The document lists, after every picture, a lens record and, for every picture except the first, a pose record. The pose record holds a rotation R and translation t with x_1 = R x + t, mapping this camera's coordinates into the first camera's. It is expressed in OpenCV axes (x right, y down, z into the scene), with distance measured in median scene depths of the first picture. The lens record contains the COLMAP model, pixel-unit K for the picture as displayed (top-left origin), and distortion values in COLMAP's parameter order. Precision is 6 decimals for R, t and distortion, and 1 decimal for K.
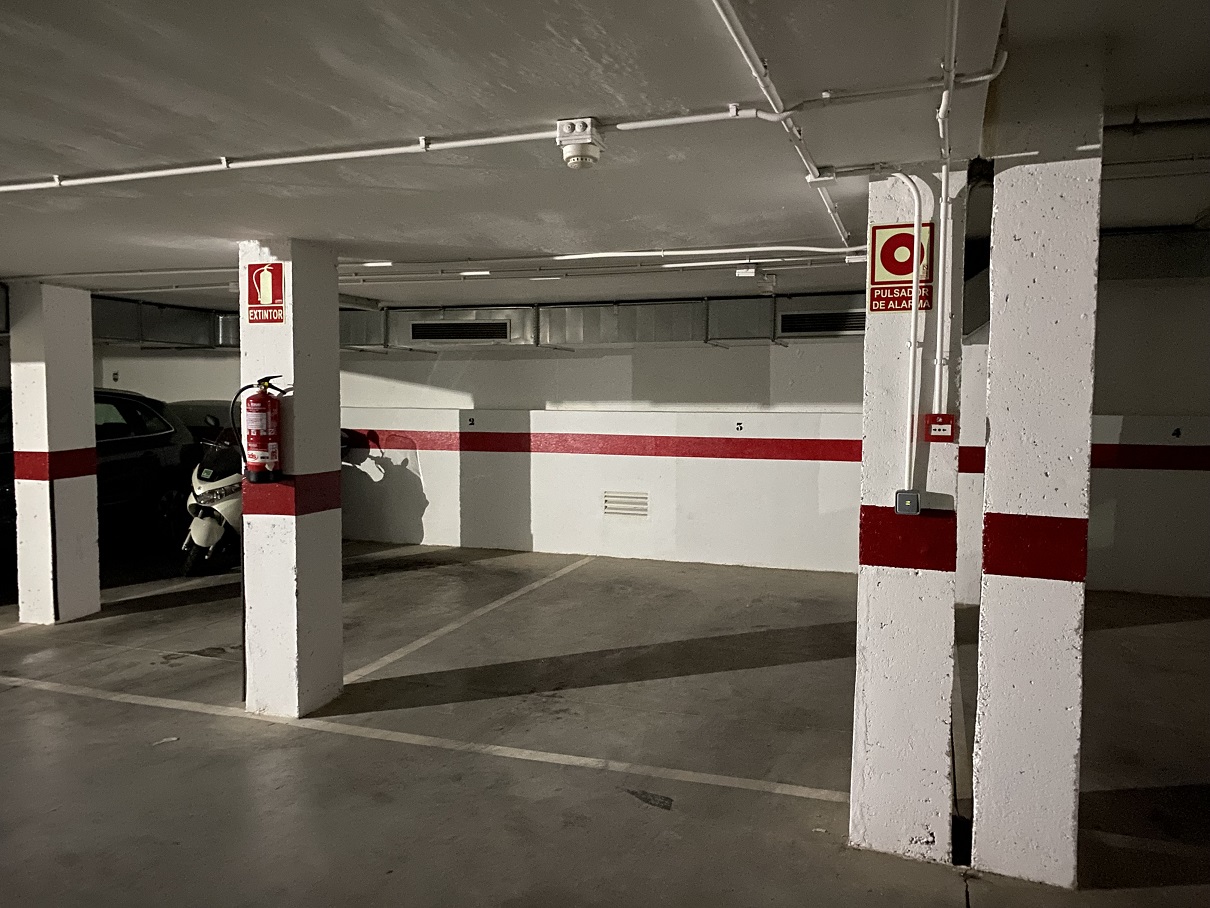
lens RADIAL K [[919.3, 0, 600.9], [0, 919.3, 449.5], [0, 0, 1]] dist [0.070968, -0.086683]
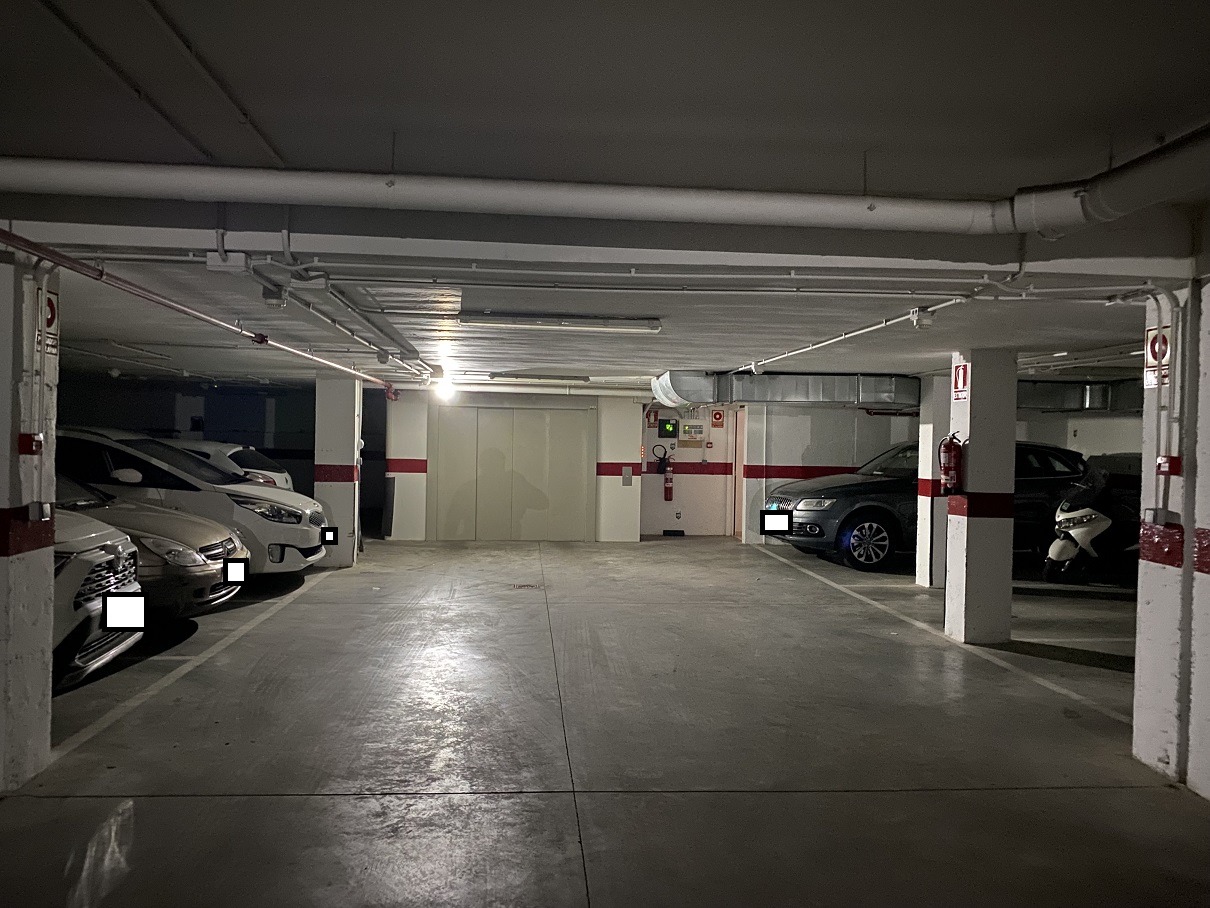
lens RADIAL K [[927.7, 0, 601.2], [0, 927.7, 454.4], [0, 0, 1]] dist [0.011152, 0.007349]
pose [[0.415296, 0.019148, -0.909485, 0.879568], [-0.070982, 0.997412, -0.011414, 0.025514], [0.906913, 0.069297, 0.415580, -0.268131]]
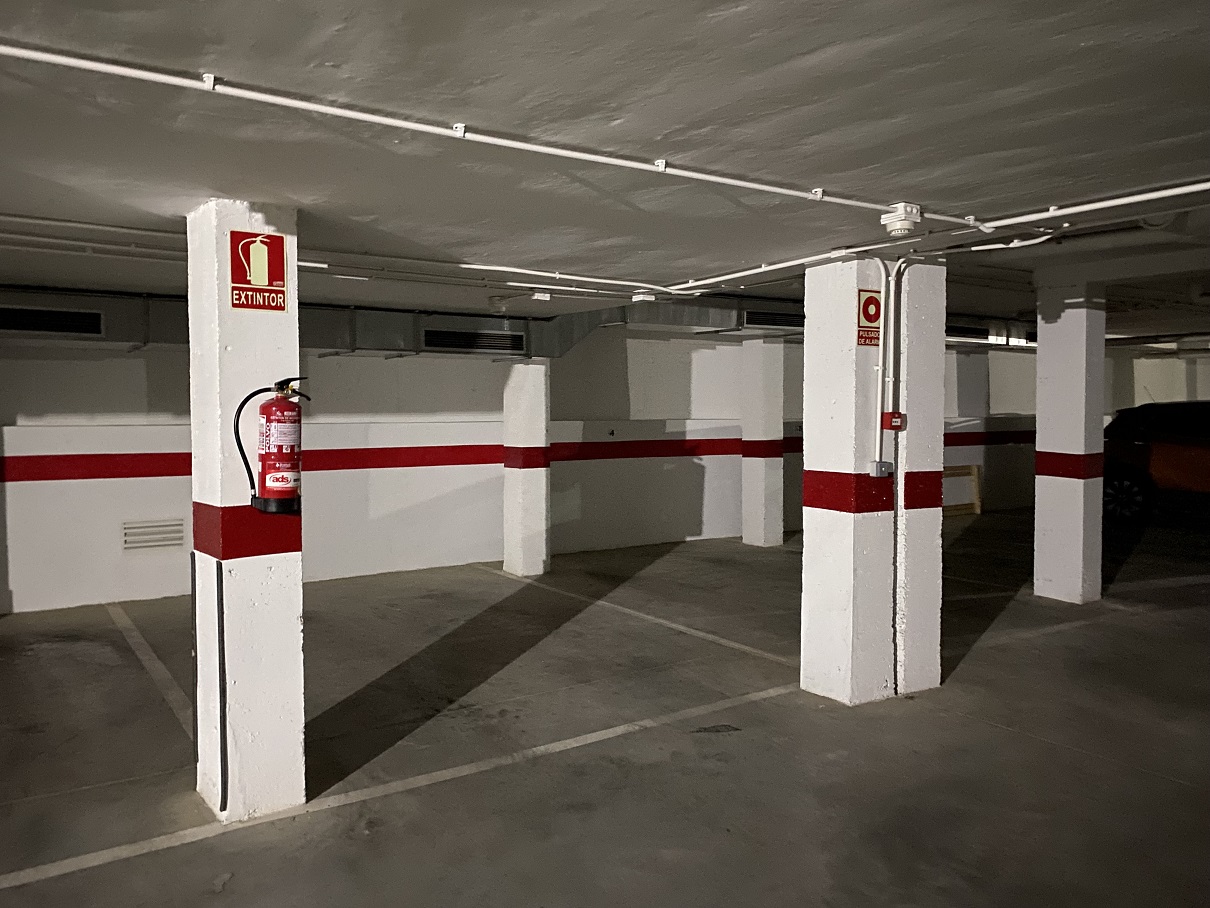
lens RADIAL K [[919.3, 0, 600.9], [0, 919.3, 449.5], [0, 0, 1]] dist [0.070968, -0.086683]
pose [[0.595180, -0.039269, 0.802632, -0.809596], [0.052876, 0.998555, 0.009646, -0.010902], [-0.801851, 0.036699, 0.596396, 0.304087]]
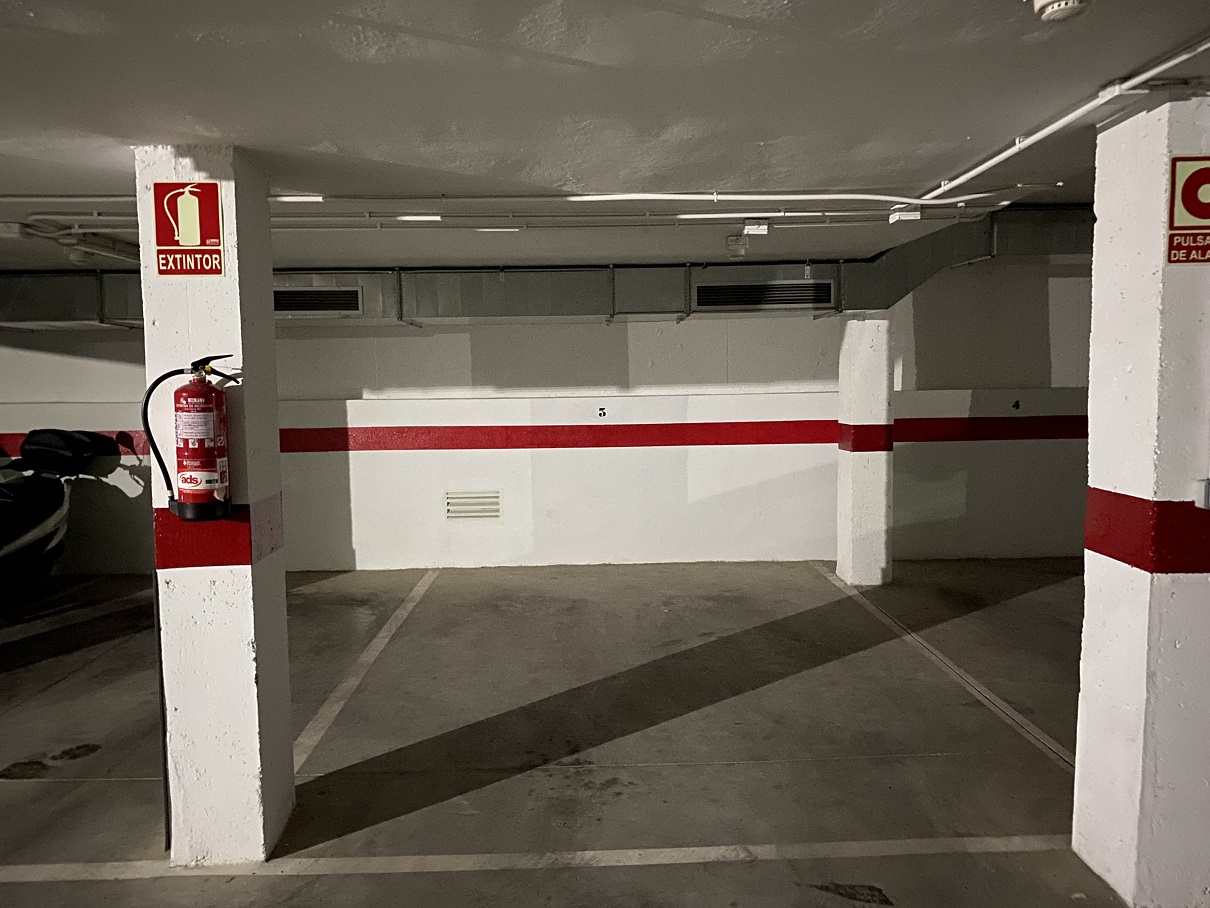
lens RADIAL K [[927.7, 0, 601.2], [0, 927.7, 454.4], [0, 0, 1]] dist [0.011152, 0.007349]
pose [[0.934806, -0.047576, 0.351957, -0.322731], [0.040133, 0.998790, 0.028417, -0.017042], [-0.352884, -0.012440, 0.935585, 0.280458]]
